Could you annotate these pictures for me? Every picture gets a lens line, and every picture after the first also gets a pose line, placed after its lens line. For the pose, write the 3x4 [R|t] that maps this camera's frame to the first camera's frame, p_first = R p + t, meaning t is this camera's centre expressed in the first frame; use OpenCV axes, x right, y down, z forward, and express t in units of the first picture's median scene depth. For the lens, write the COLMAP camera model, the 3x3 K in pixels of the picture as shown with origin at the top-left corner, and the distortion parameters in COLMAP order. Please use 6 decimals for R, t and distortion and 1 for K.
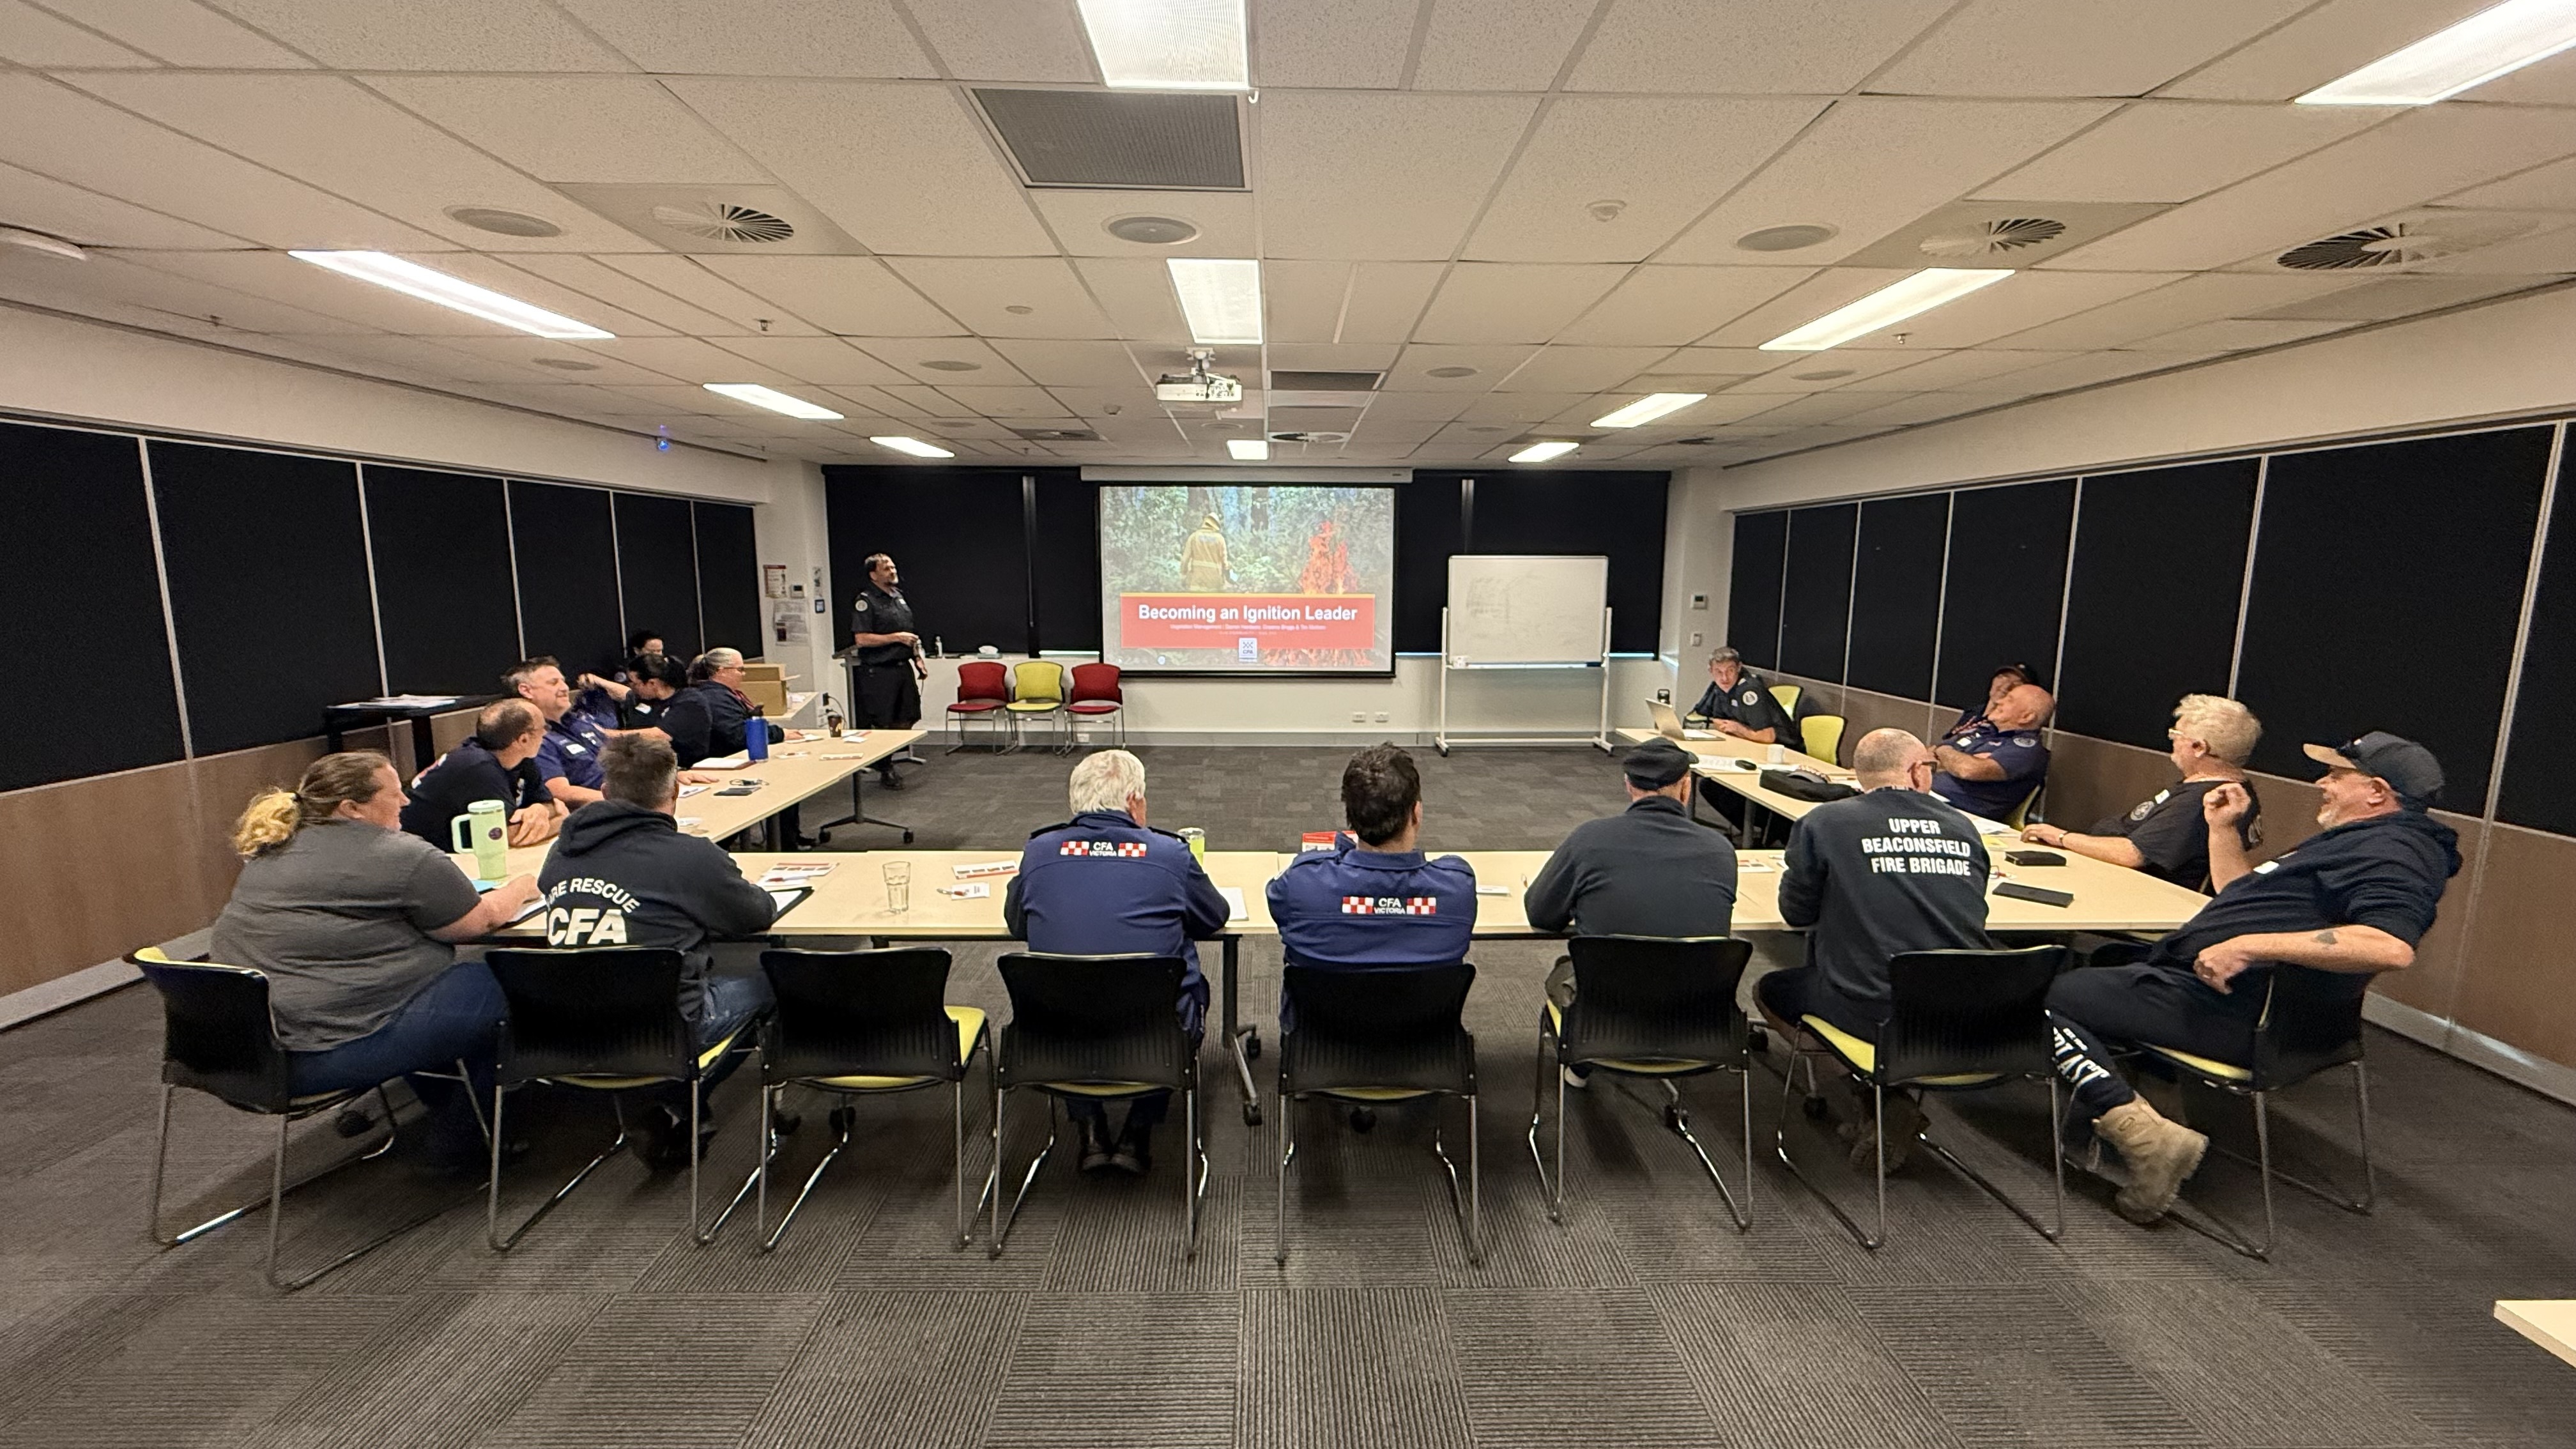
lens RADIAL K [[1055.9, 0, 1298.5], [0, 1055.9, 711.1], [0, 0, 1]] dist [-0.000728, 0.000003]
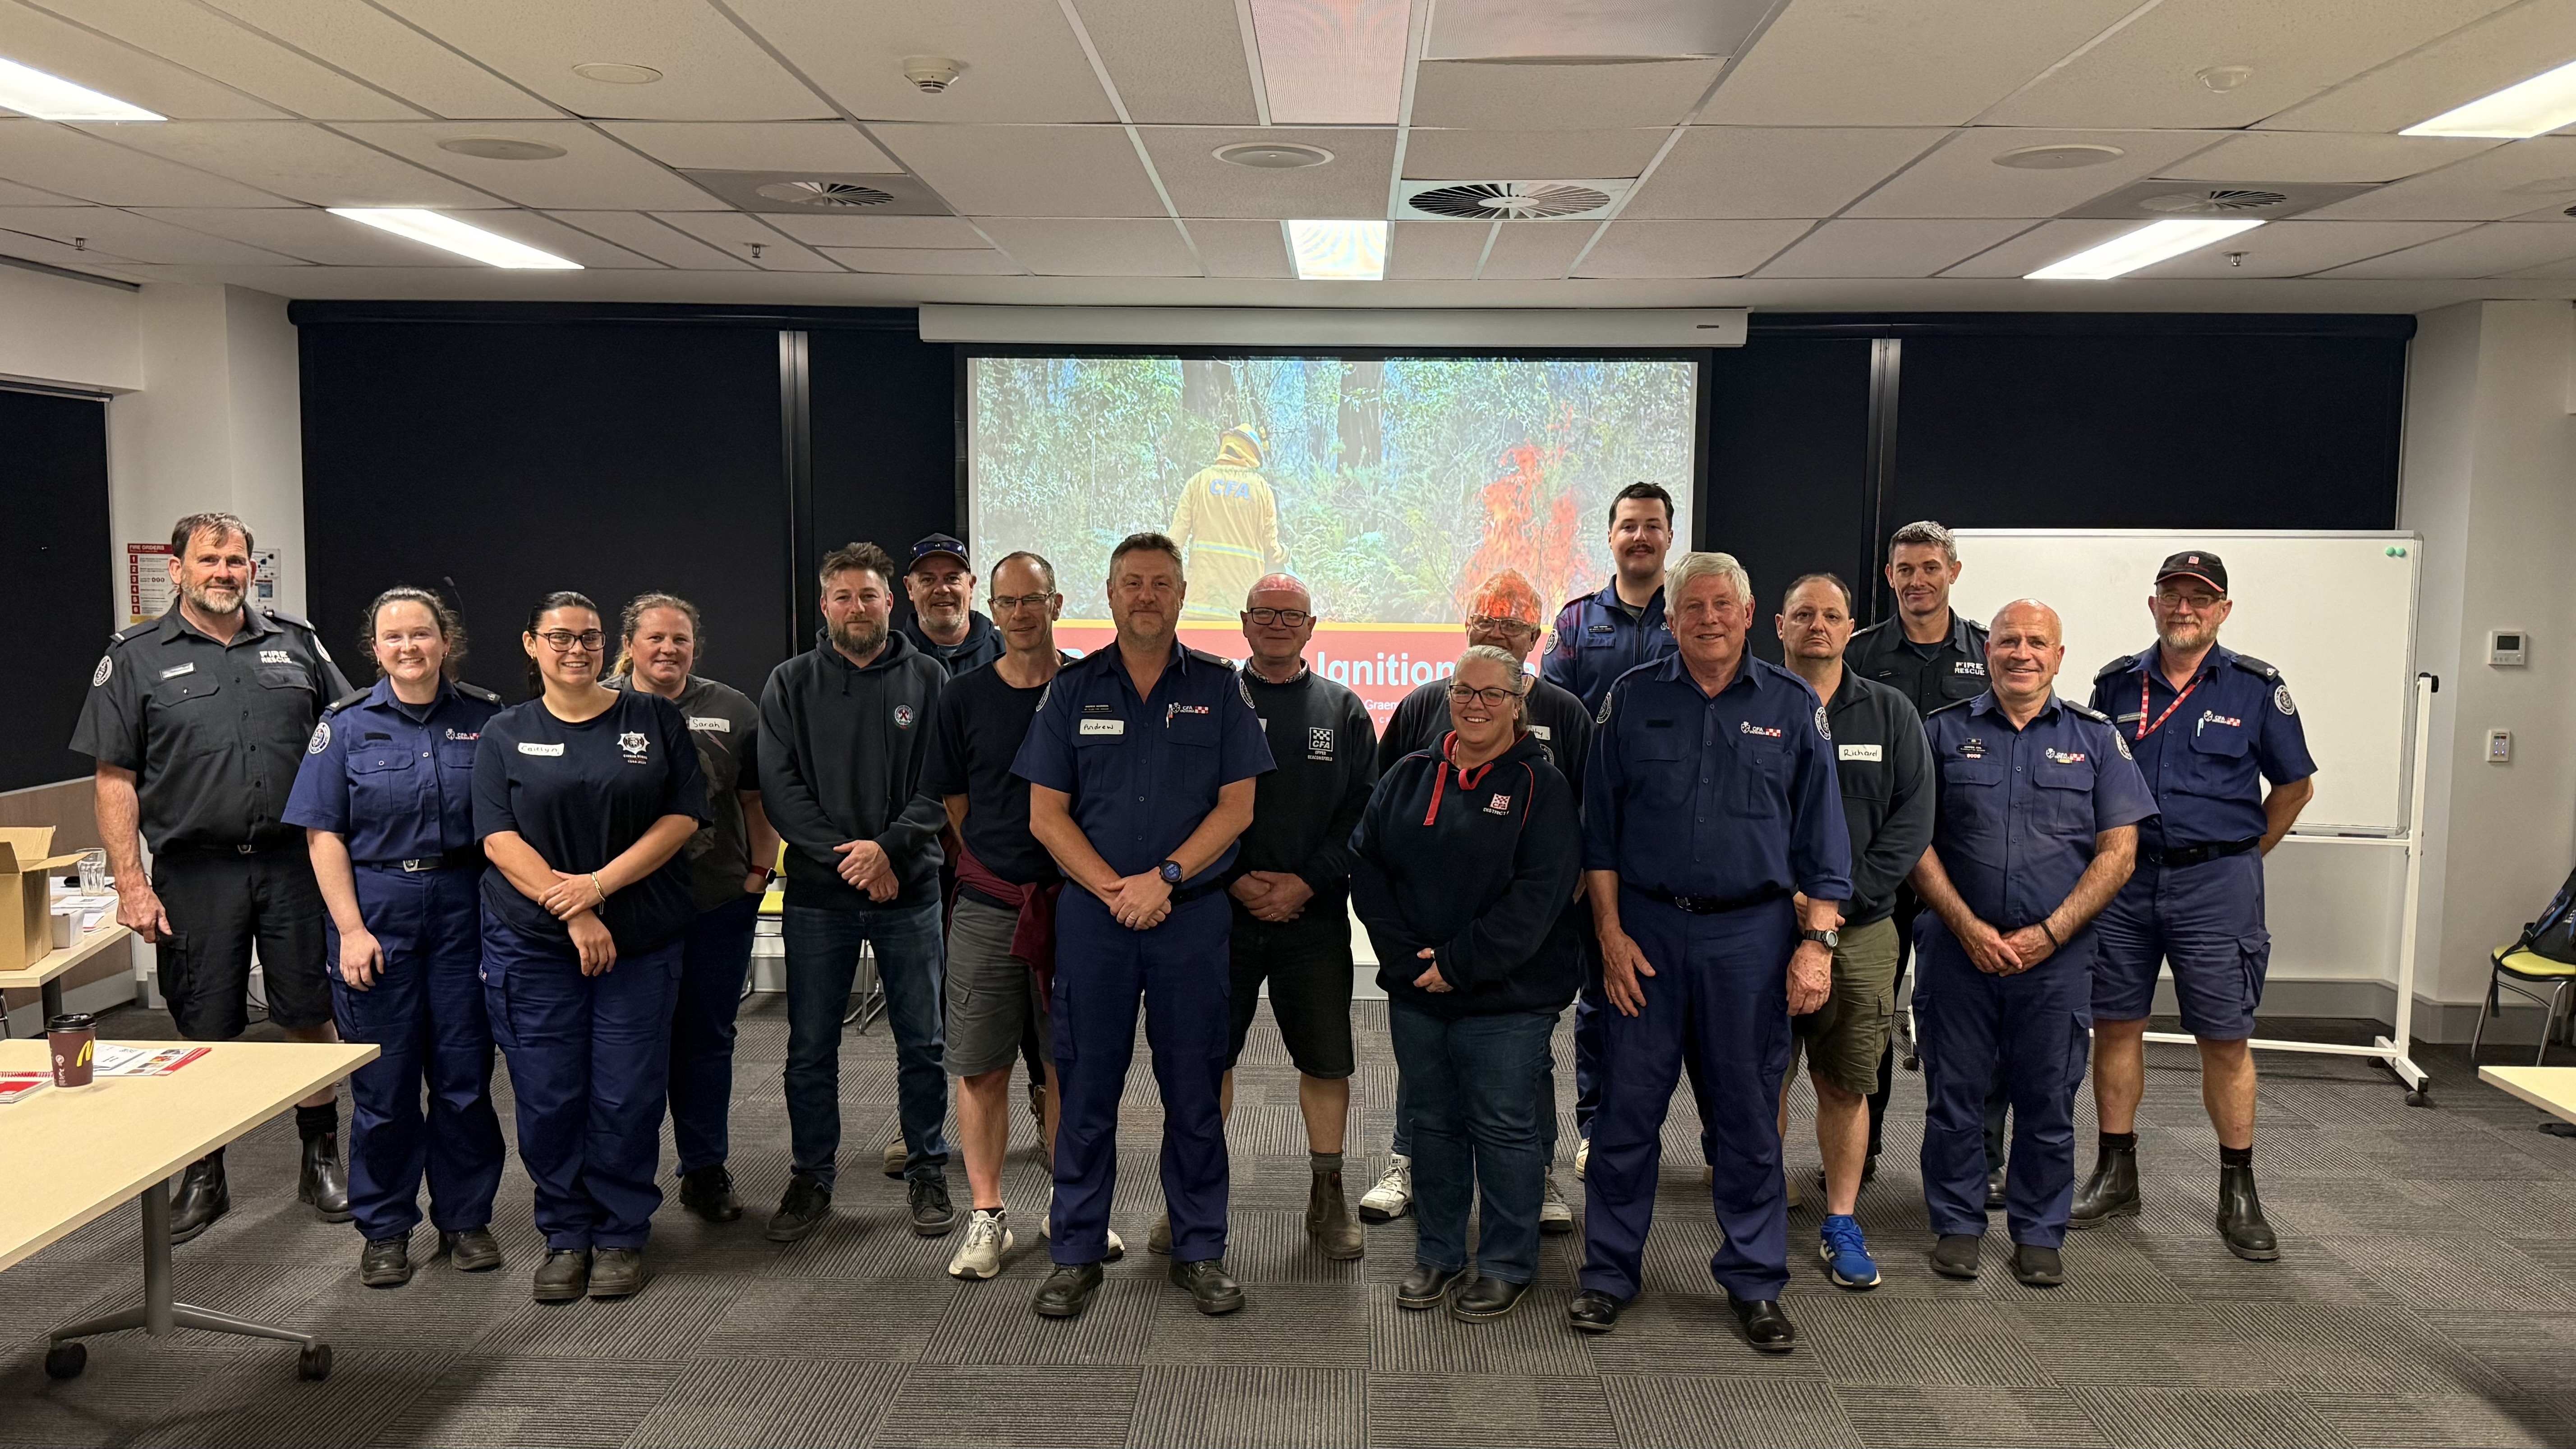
lens RADIAL K [[1917.4, 0, 1284.7], [0, 1917.4, 735.0], [0, 0, 1]] dist [0.042697, -0.000172]
pose [[0.998143, 0.010795, -0.059958, -0.020281], [-0.013013, 0.999241, -0.036726, -0.041944], [0.059516, 0.037438, 0.997525, 0.275122]]
